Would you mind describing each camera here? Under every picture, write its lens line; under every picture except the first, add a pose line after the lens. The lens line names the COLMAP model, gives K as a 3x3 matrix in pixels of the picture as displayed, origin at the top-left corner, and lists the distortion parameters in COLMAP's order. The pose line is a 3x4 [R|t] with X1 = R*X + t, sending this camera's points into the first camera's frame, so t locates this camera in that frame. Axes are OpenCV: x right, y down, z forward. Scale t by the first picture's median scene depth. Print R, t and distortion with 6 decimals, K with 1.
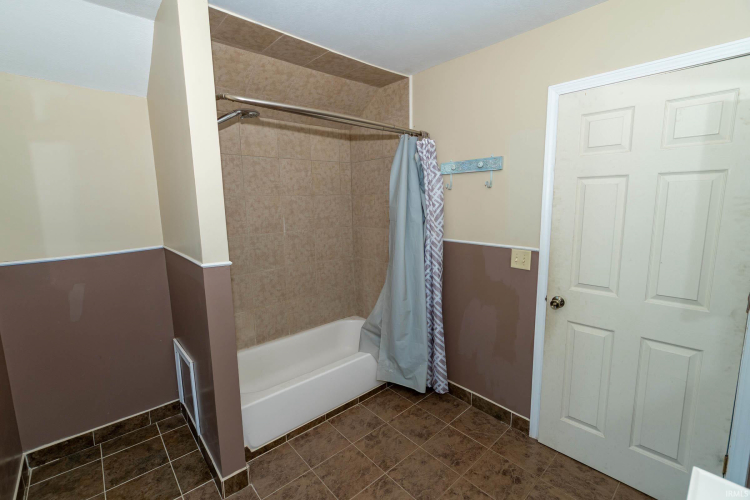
lens RADIAL K [[327.8, 0, 371.7], [0, 327.8, 247.6], [0, 0, 1]] dist [-0.004137, -0.000554]
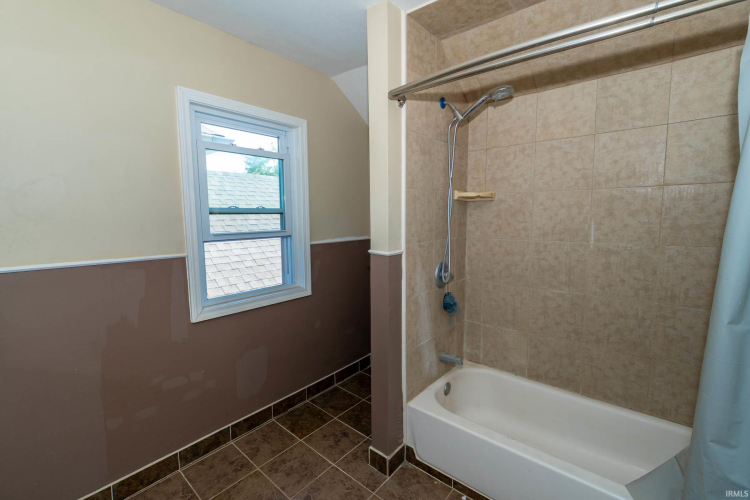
lens RADIAL K [[329.4, 0, 364.8], [0, 329.4, 246.8], [0, 0, 1]] dist [-0.002570, -0.000376]
pose [[0.129407, 0.108942, -0.985589, 0.361078], [-0.142470, 0.985676, 0.090245, -0.035622], [0.981303, 0.128738, 0.143075, 0.466556]]
